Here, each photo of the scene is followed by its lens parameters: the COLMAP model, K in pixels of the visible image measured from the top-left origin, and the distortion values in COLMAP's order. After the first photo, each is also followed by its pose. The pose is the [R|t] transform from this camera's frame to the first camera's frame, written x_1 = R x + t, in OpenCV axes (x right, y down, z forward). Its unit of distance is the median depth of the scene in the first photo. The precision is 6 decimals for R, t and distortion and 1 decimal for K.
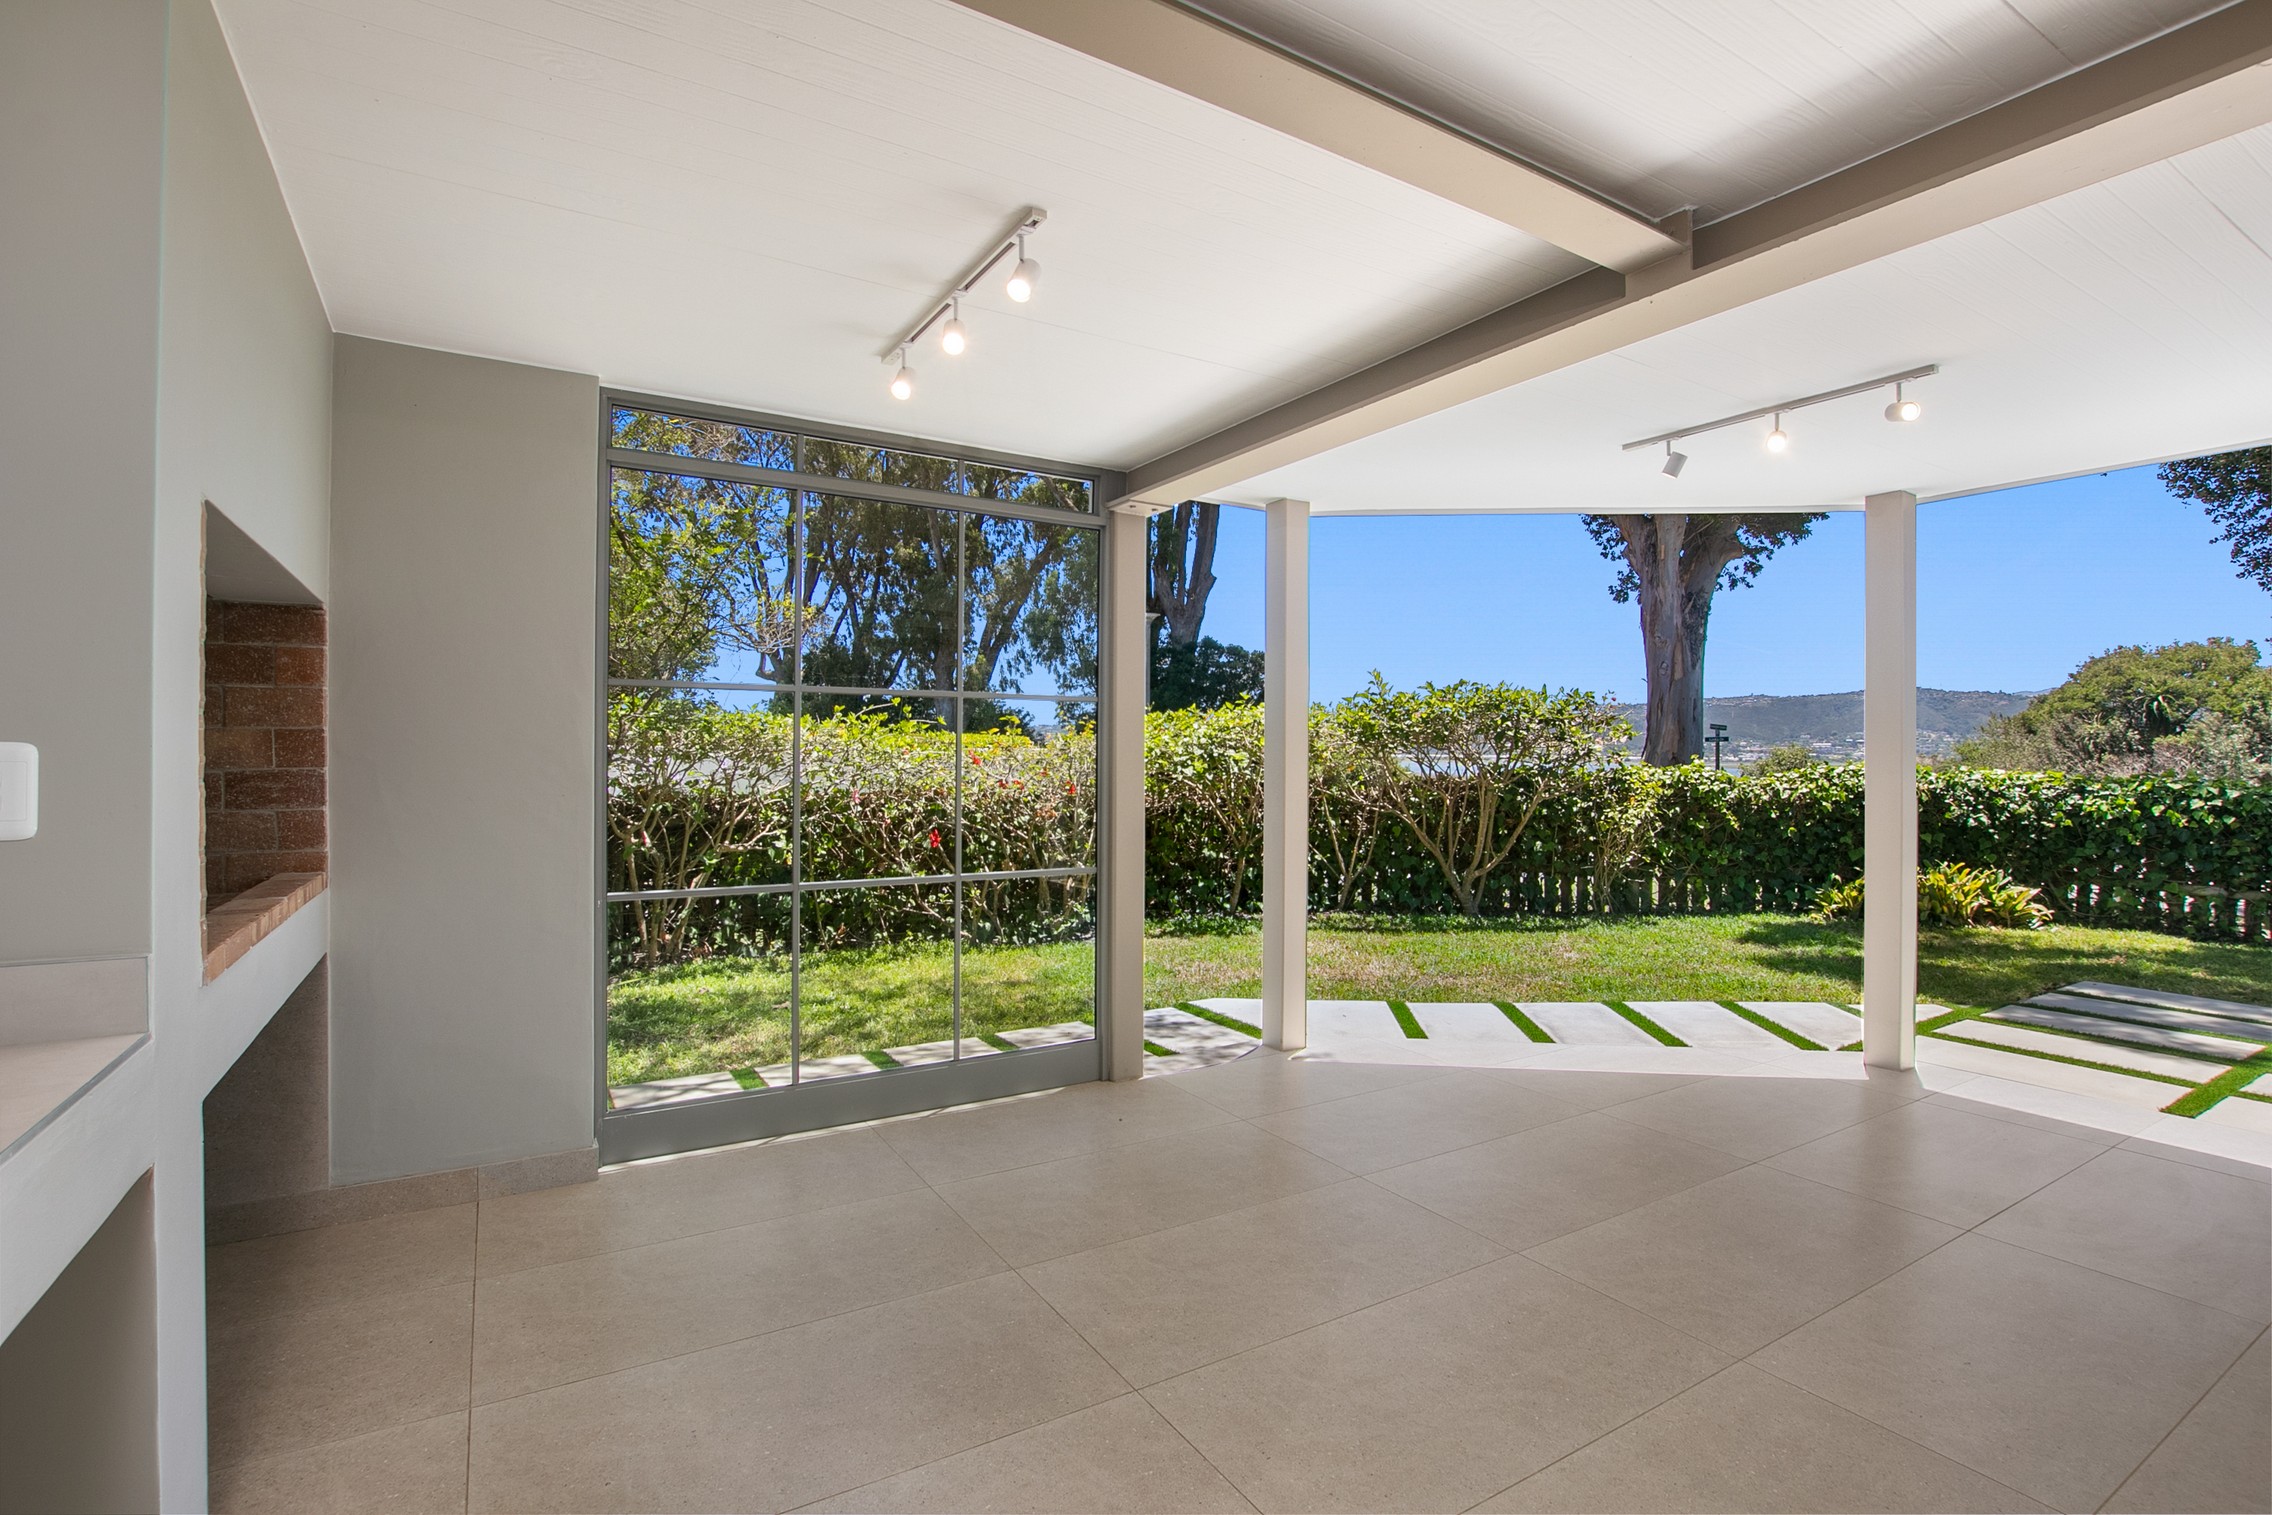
lens RADIAL K [[1050.2, 0, 1126.8], [0, 1050.2, 756.9], [0, 0, 1]] dist [-0.035660, 0.005982]
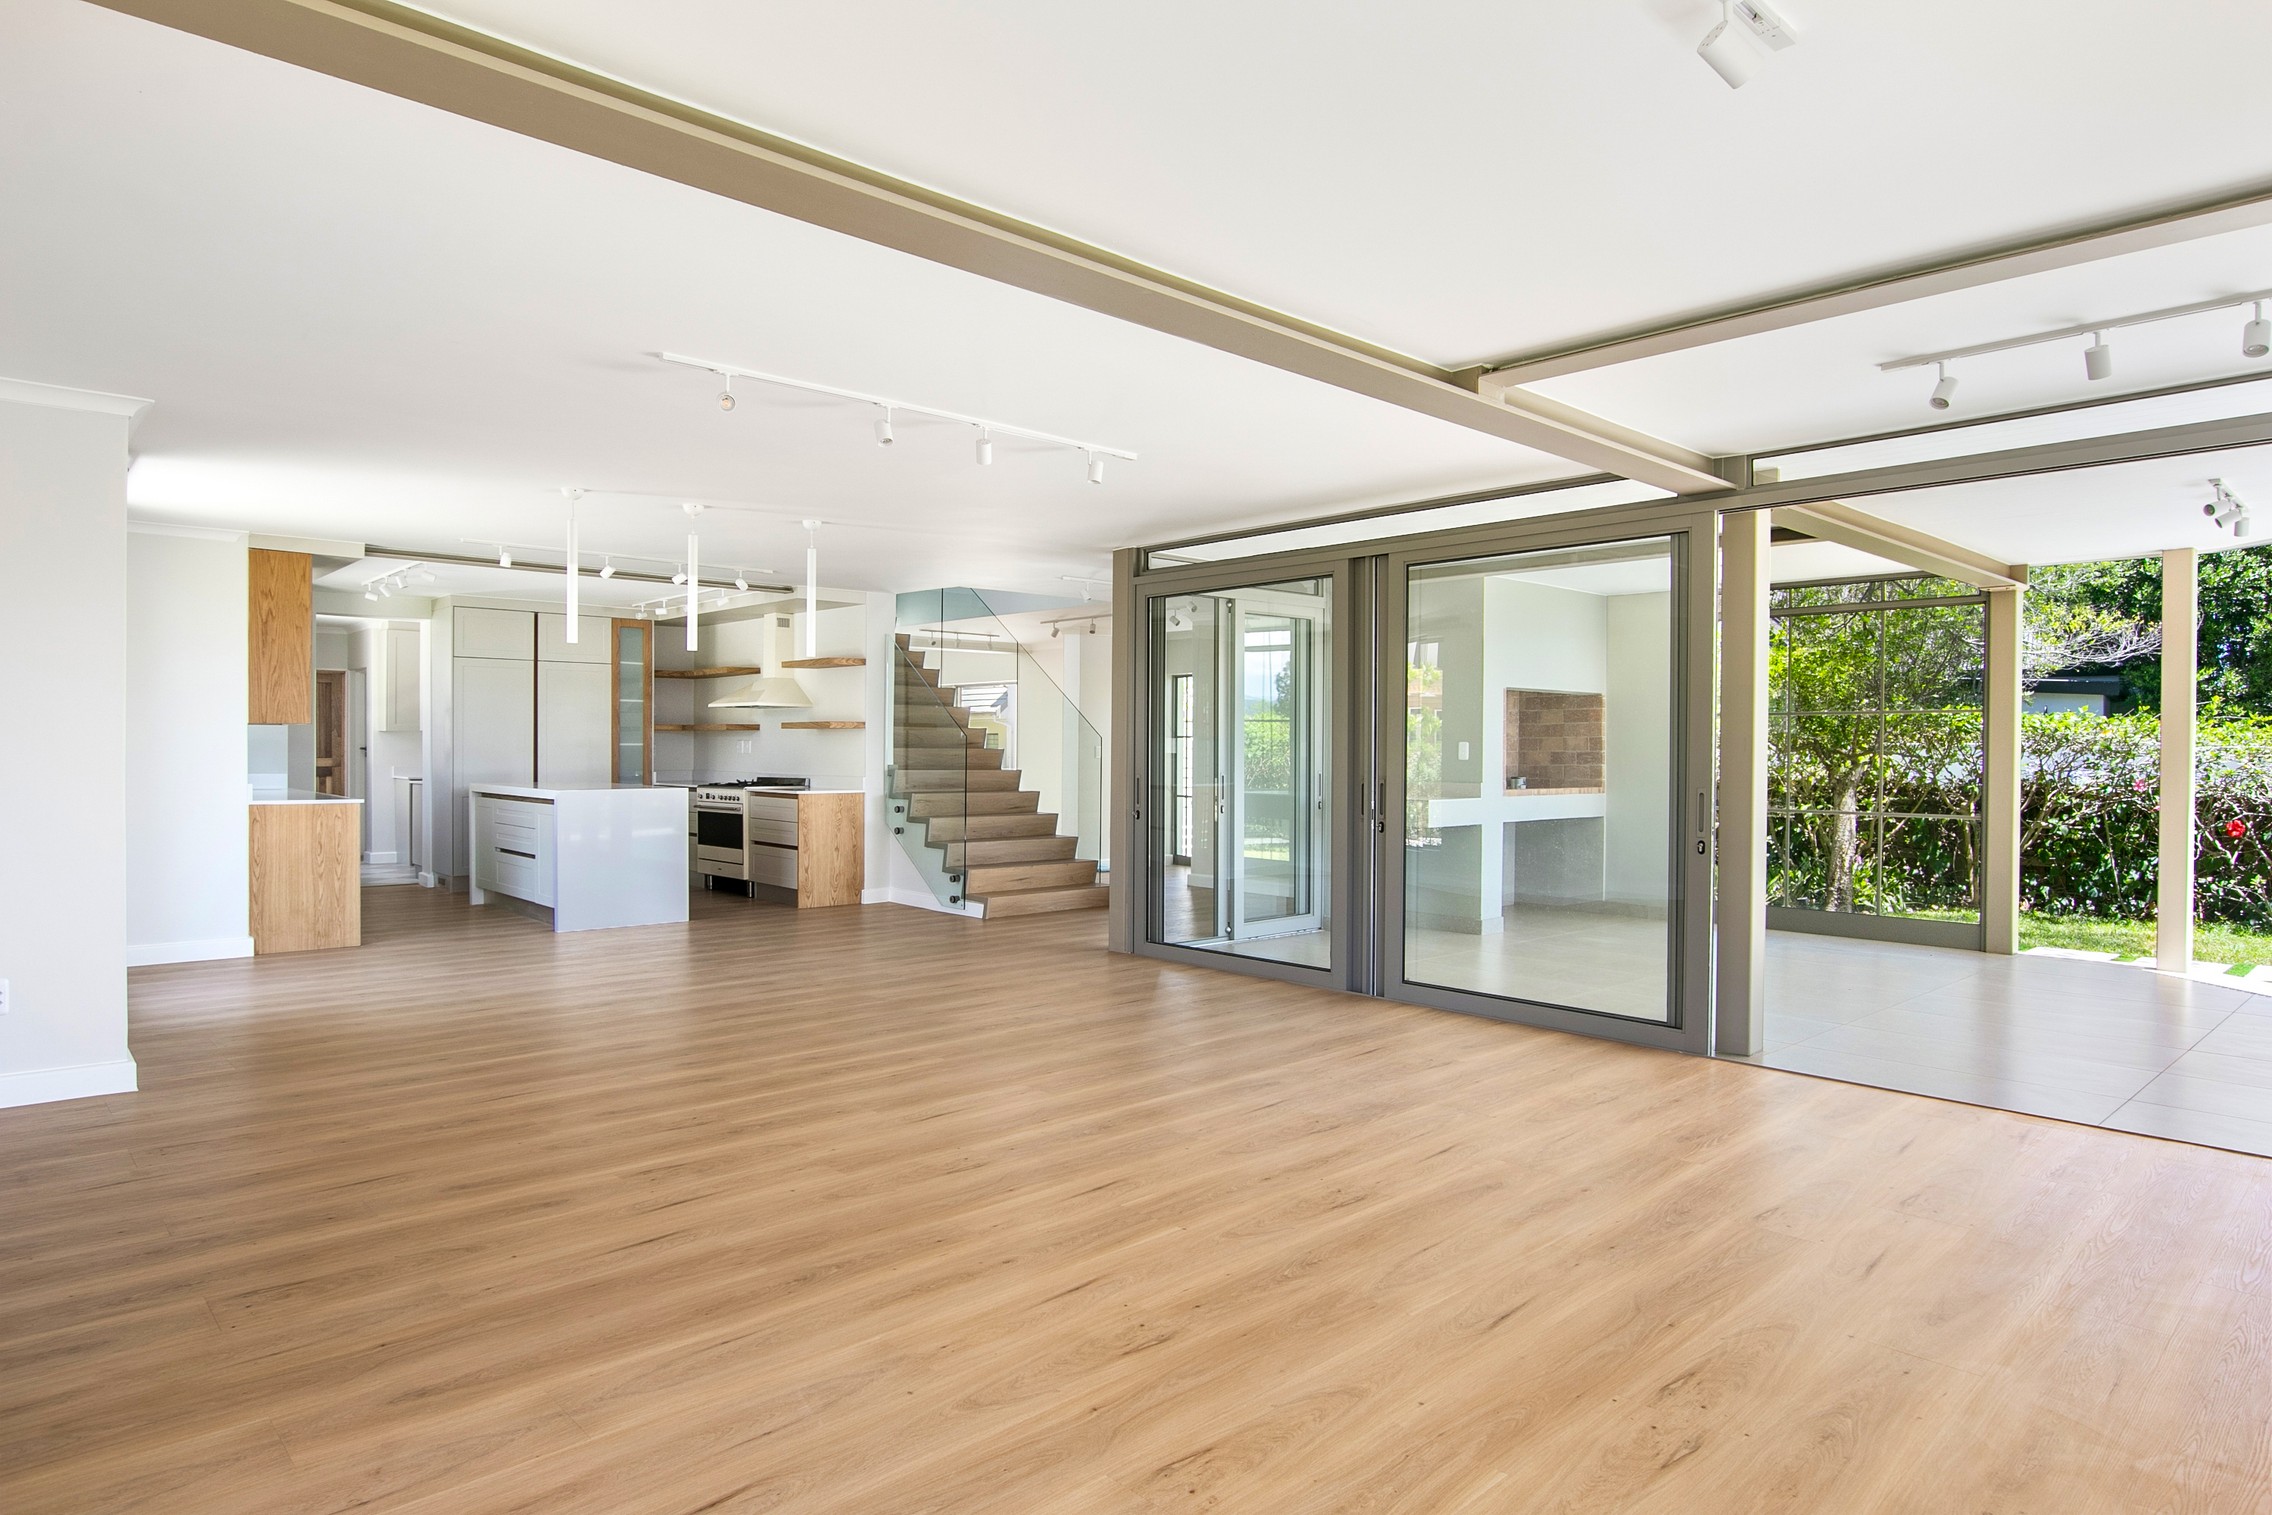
lens RADIAL K [[1295.9, 0, 1136.0], [0, 1295.9, 757.5], [0, 0, 1]] dist [-0.027087, 0.001600]
pose [[0.194036, 0.002811, -0.980990, 0.770938], [-0.006576, 0.999977, 0.001565, 0.009718], [0.980972, 0.006147, 0.194050, -0.299926]]
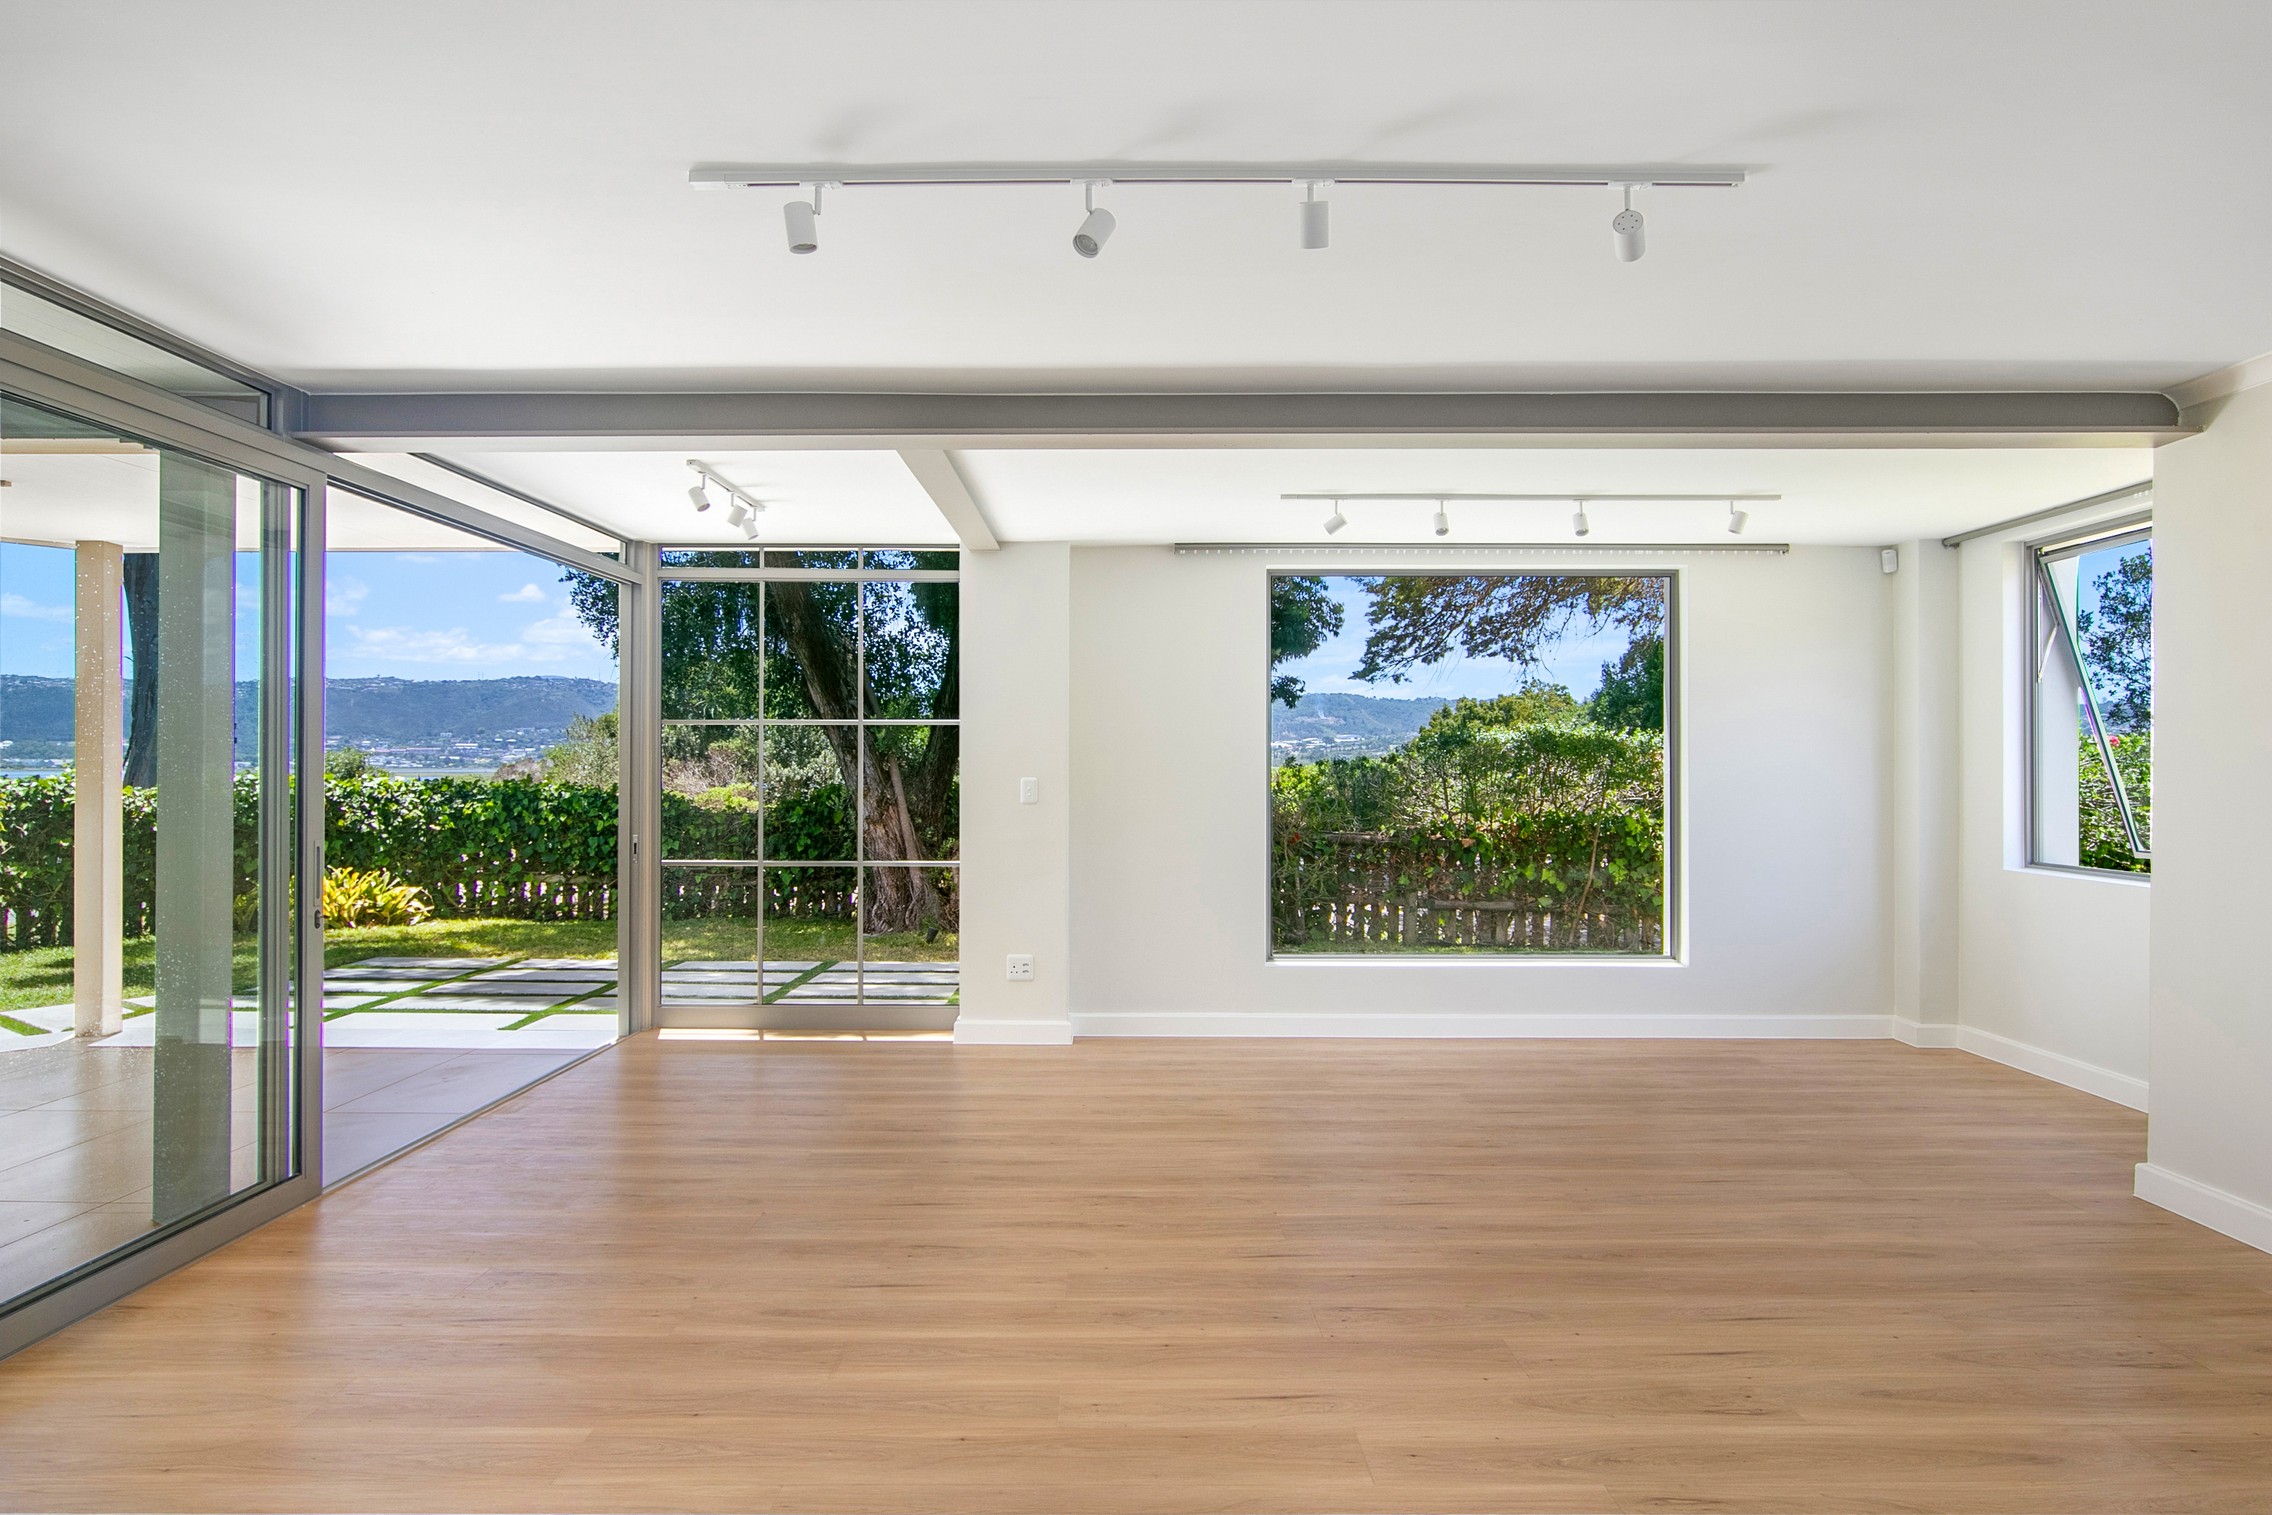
lens RADIAL K [[1479.8, 0, 1122.9], [0, 1479.8, 762.0], [0, 0, 1]] dist [-0.005549, -0.002448]
pose [[0.532286, -0.001443, 0.846563, -0.025867], [0.000967, 0.999999, 0.001096, -0.003508], [-0.846564, 0.000235, 0.532287, -0.429833]]
